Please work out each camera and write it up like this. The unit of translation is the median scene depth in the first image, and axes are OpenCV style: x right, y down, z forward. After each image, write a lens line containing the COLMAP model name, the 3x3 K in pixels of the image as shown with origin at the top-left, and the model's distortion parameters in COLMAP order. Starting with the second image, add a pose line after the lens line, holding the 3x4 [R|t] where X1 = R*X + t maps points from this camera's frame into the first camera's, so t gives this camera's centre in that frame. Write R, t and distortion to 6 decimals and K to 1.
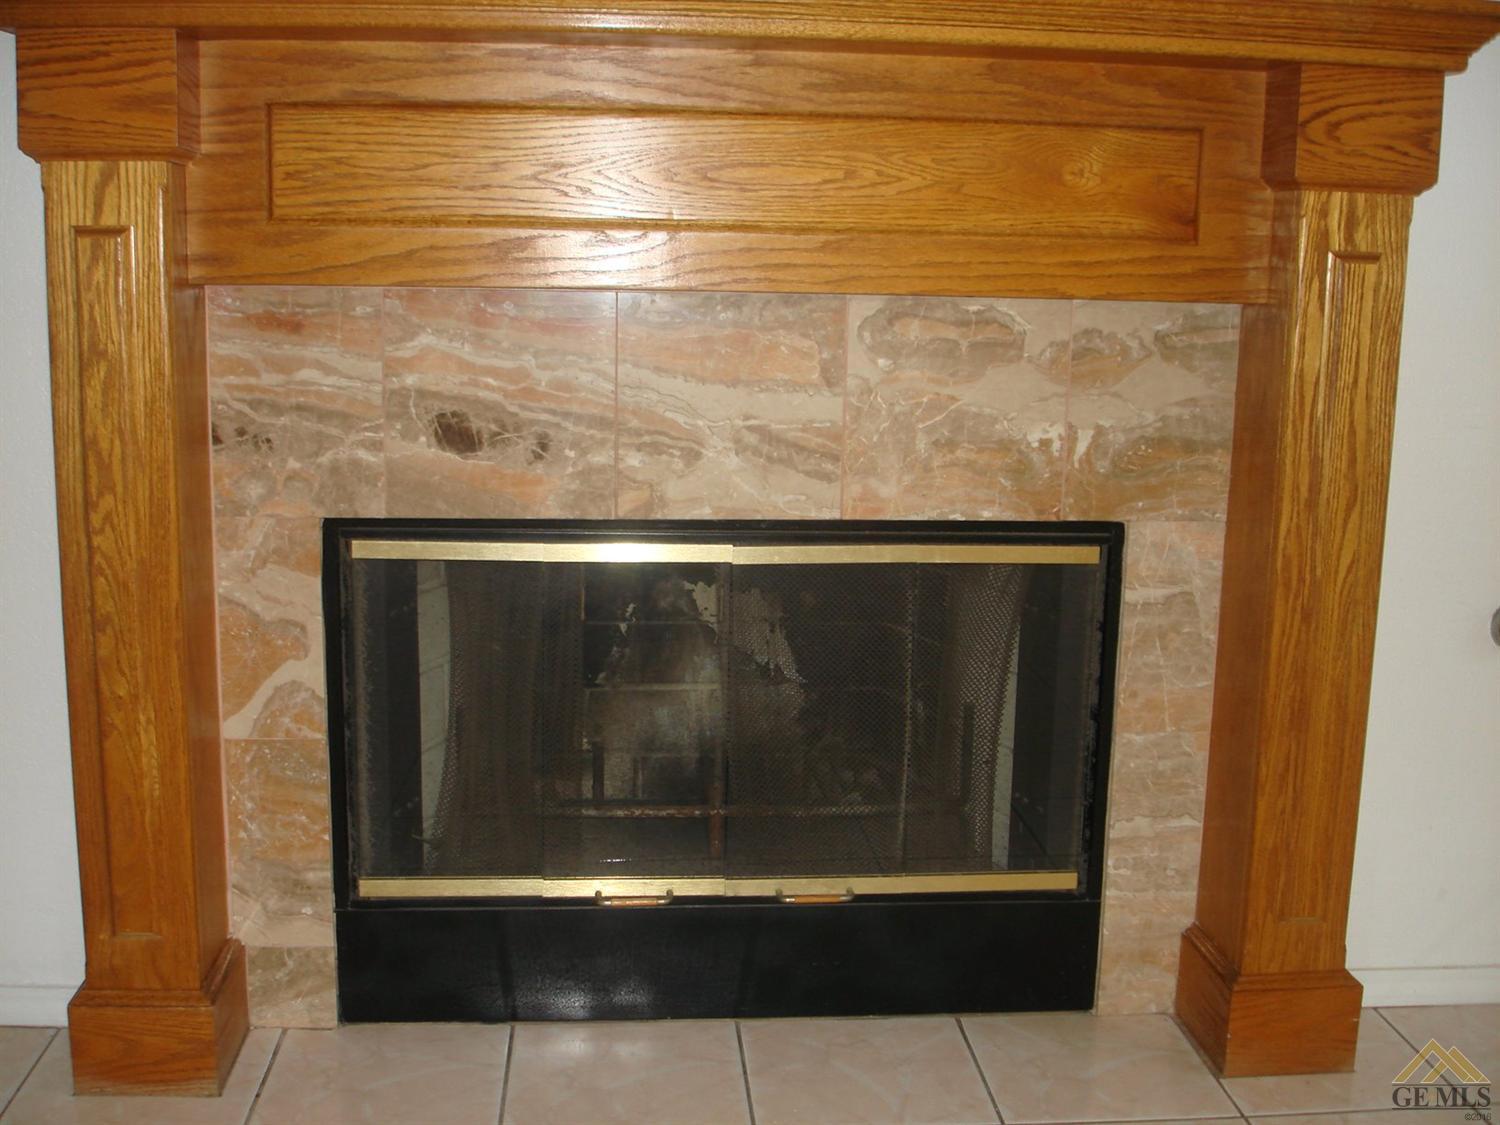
lens RADIAL K [[1670.7, 0, 750.6], [0, 1670.7, 565.2], [0, 0, 1]] dist [-0.090496, 0.000000]
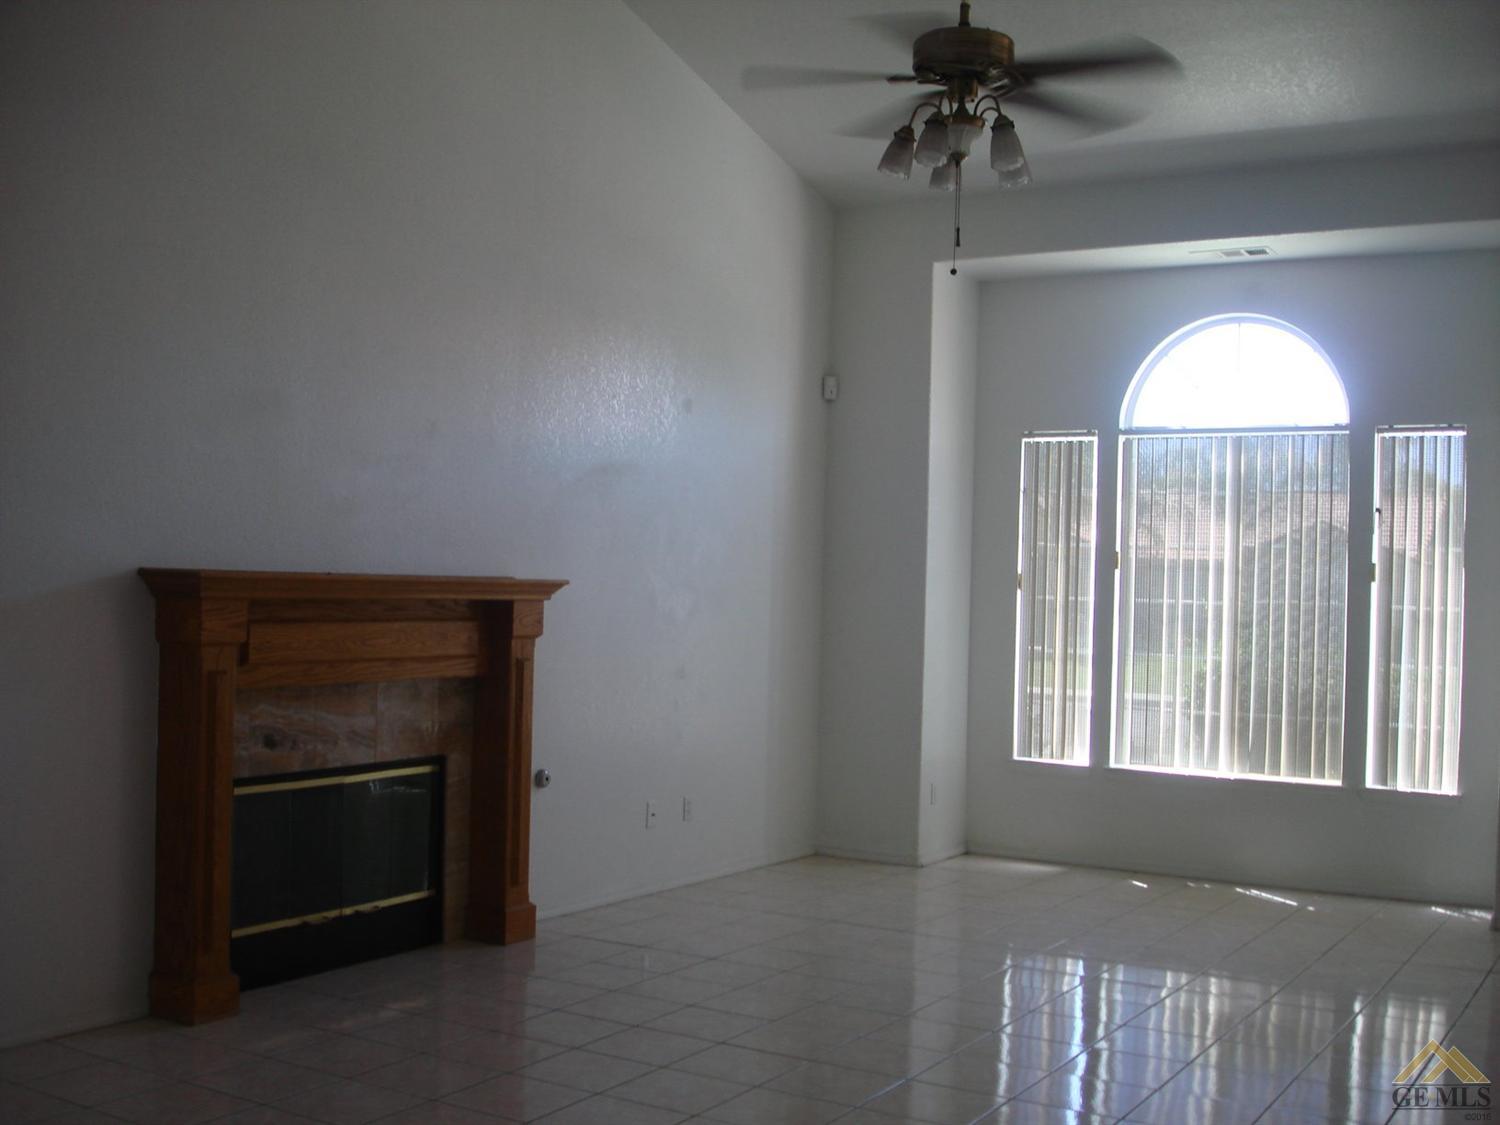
lens RADIAL K [[1670.7, 0, 750.0], [0, 1670.7, 563.3], [0, 0, 1]] dist [-0.090496, 0.000000]
pose [[0.595729, 0.001659, 0.803184, -1.772829], [0.126157, 0.987392, -0.095611, -0.013036], [-0.793216, 0.158286, 0.588009, -1.121870]]
